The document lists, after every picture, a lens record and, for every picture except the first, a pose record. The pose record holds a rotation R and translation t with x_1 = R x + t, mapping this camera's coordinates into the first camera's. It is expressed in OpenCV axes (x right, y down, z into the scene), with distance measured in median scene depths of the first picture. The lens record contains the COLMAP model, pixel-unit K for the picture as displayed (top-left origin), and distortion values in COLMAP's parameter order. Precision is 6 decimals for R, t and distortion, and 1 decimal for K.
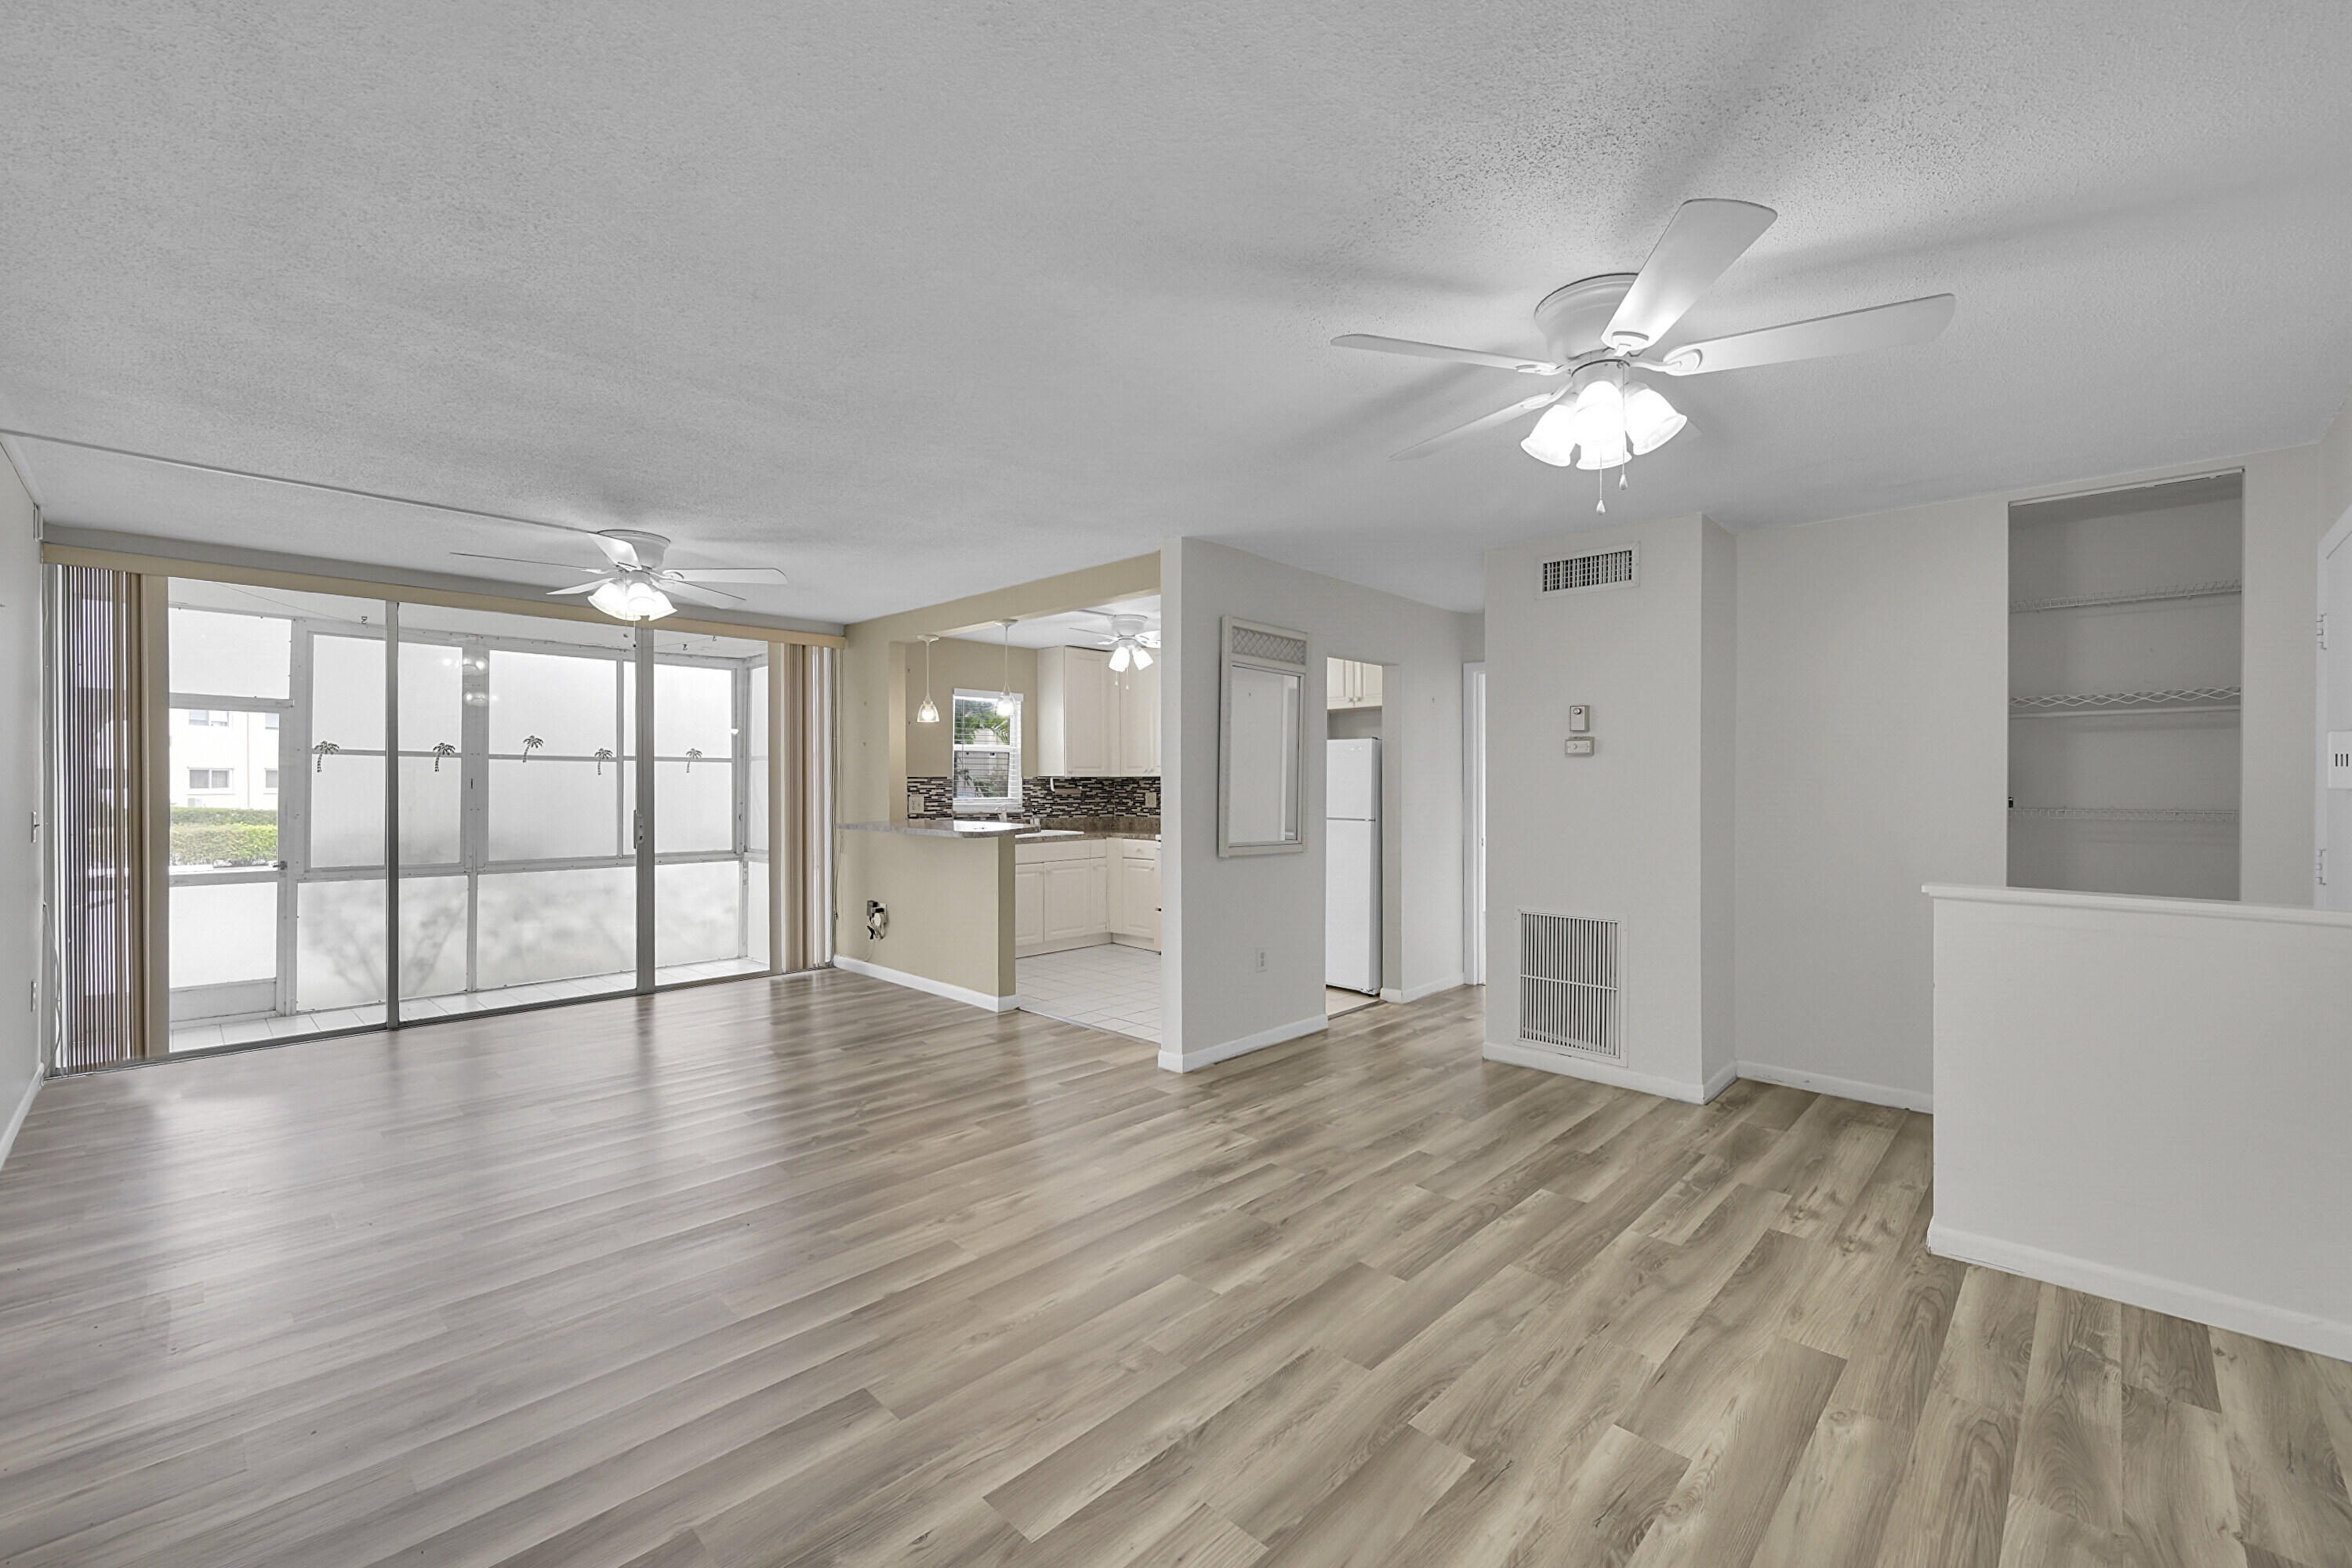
lens RADIAL K [[962.7, 0, 1180.5], [0, 962.7, 789.6], [0, 0, 1]] dist [-0.004345, 0.000198]
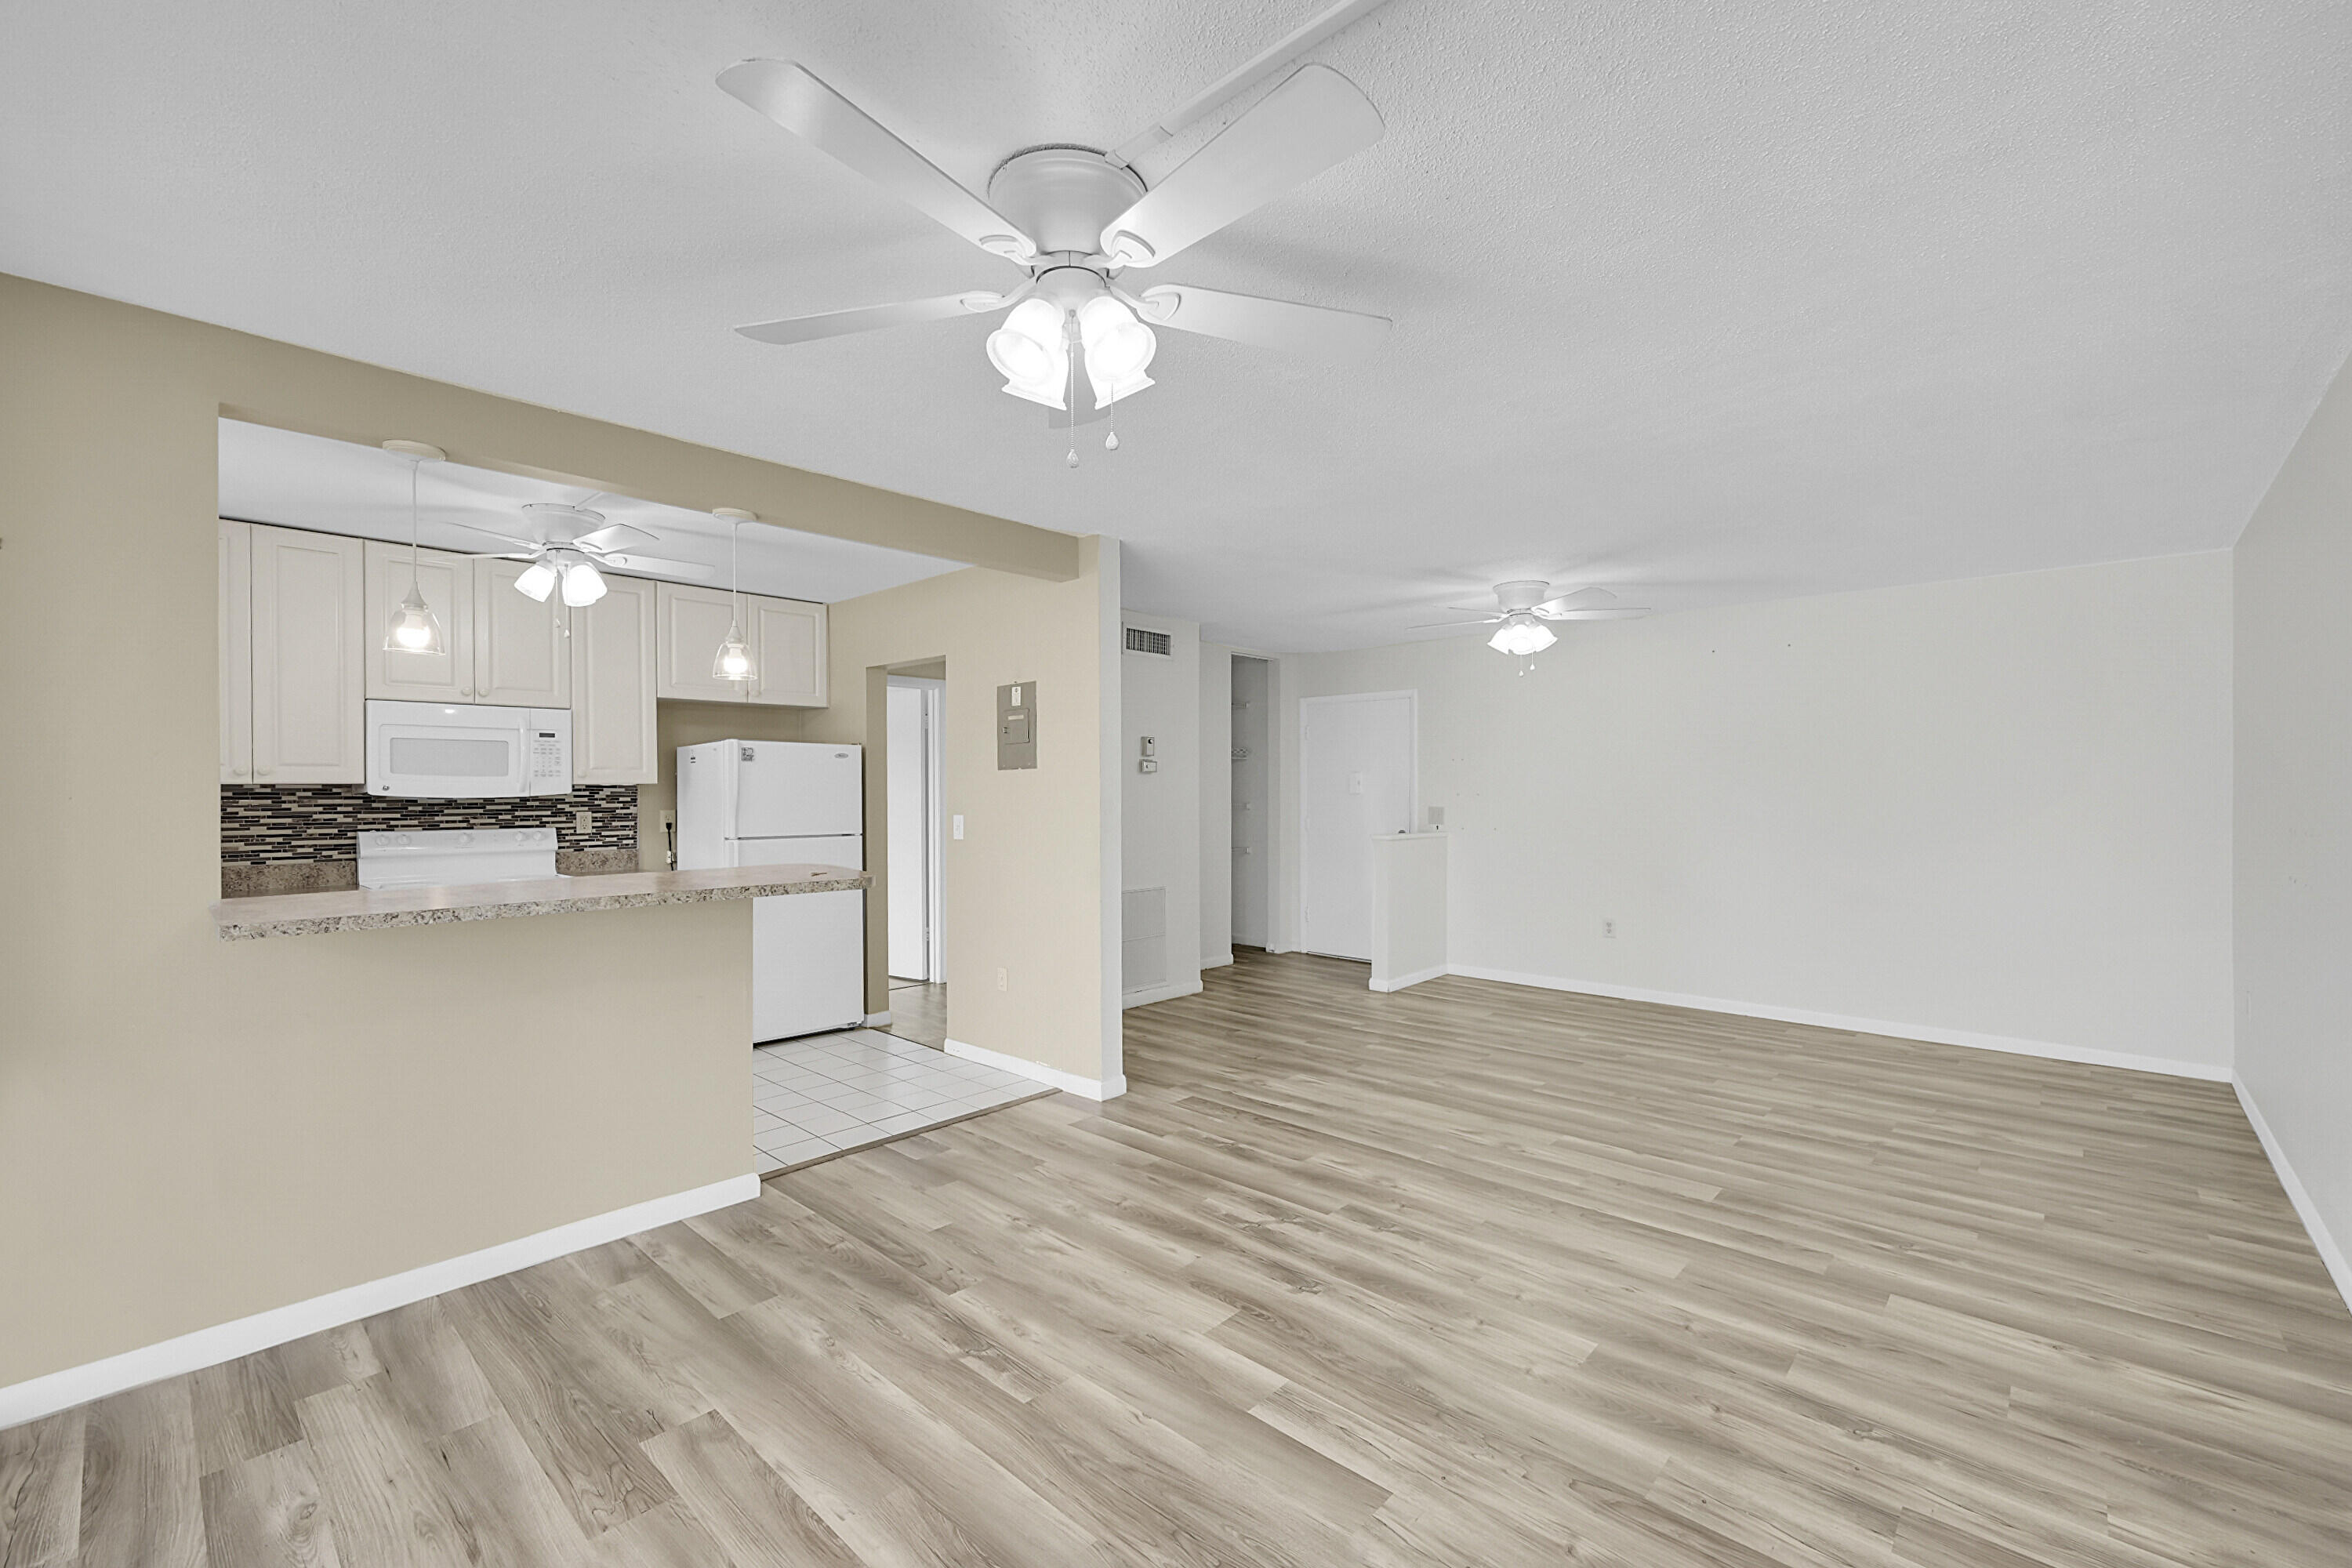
lens RADIAL K [[962.7, 0, 1174.3], [0, 962.7, 785.4], [0, 0, 1]] dist [-0.004345, 0.000198]
pose [[-0.011137, 0.006835, 0.999915, -0.655194], [0.011411, 0.999912, -0.006708, -0.004630], [-0.999873, 0.011335, -0.011214, 0.649668]]
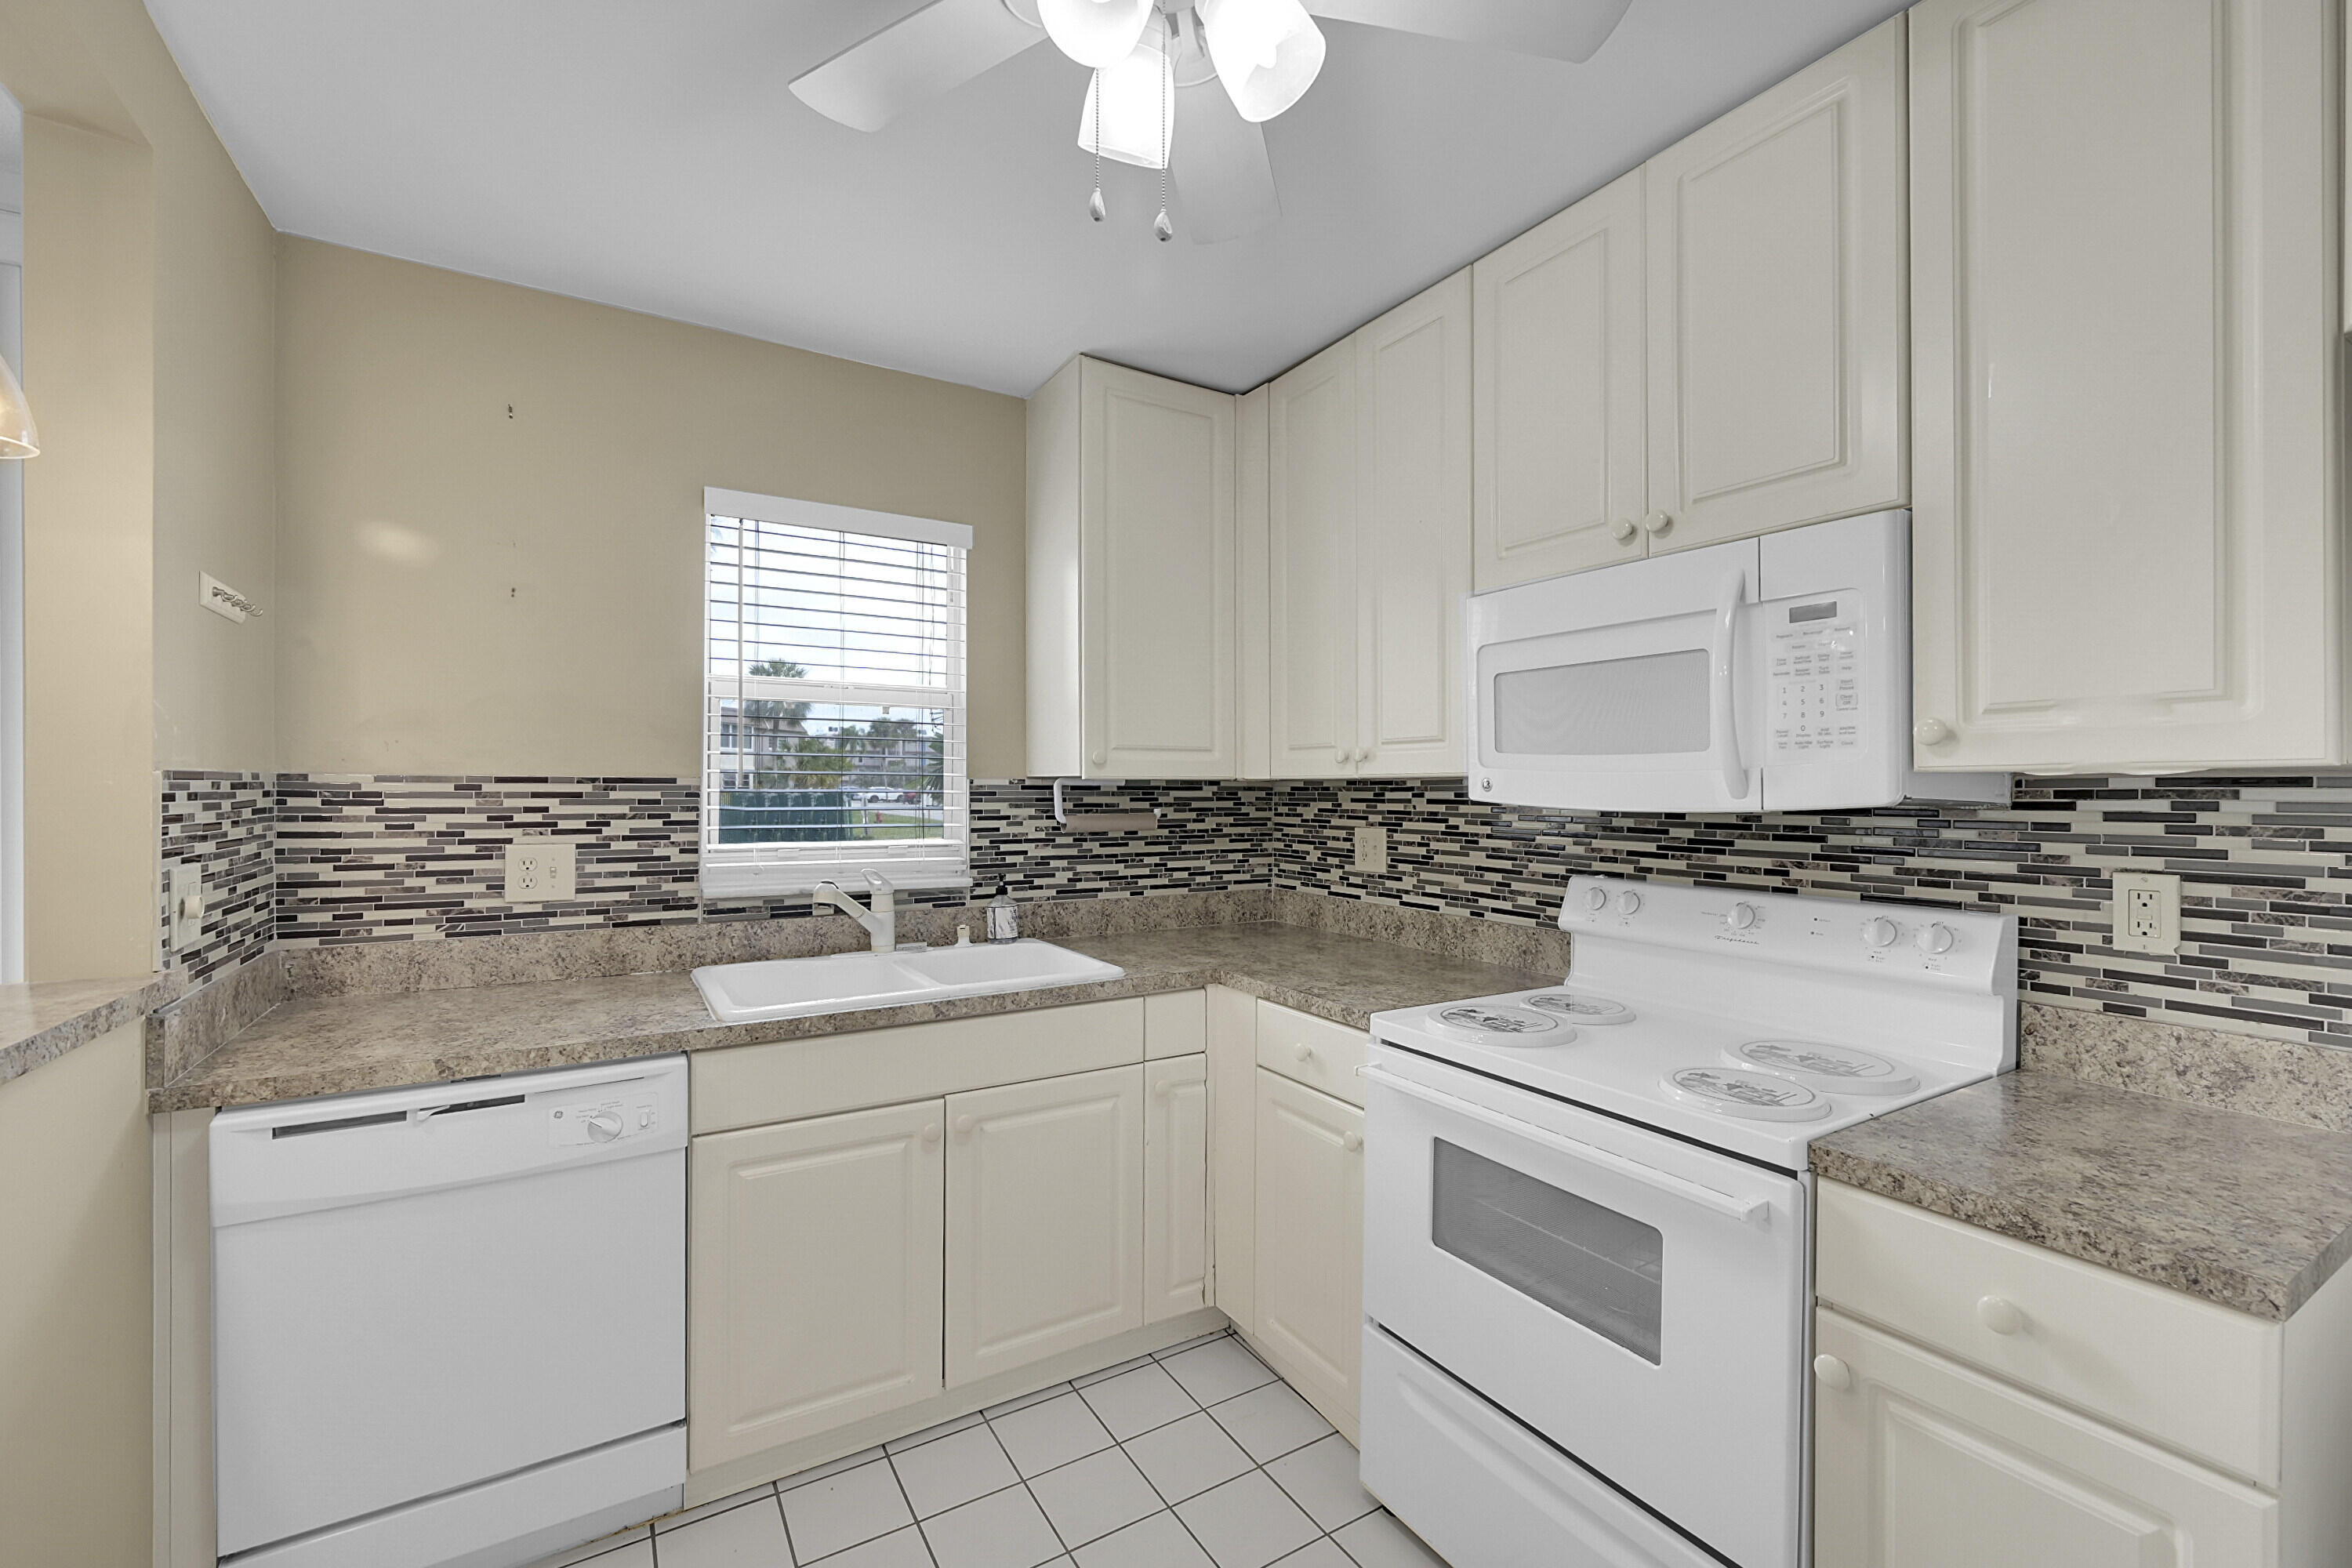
lens RADIAL K [[962.7, 0, 1158.0], [0, 962.7, 790.1], [0, 0, 1]] dist [-0.004345, 0.000198]
pose [[0.963620, 0.005888, -0.267210, -0.017363], [-0.007753, 0.999952, -0.005923, -0.009615], [0.267162, 0.007779, 0.963620, 0.859107]]
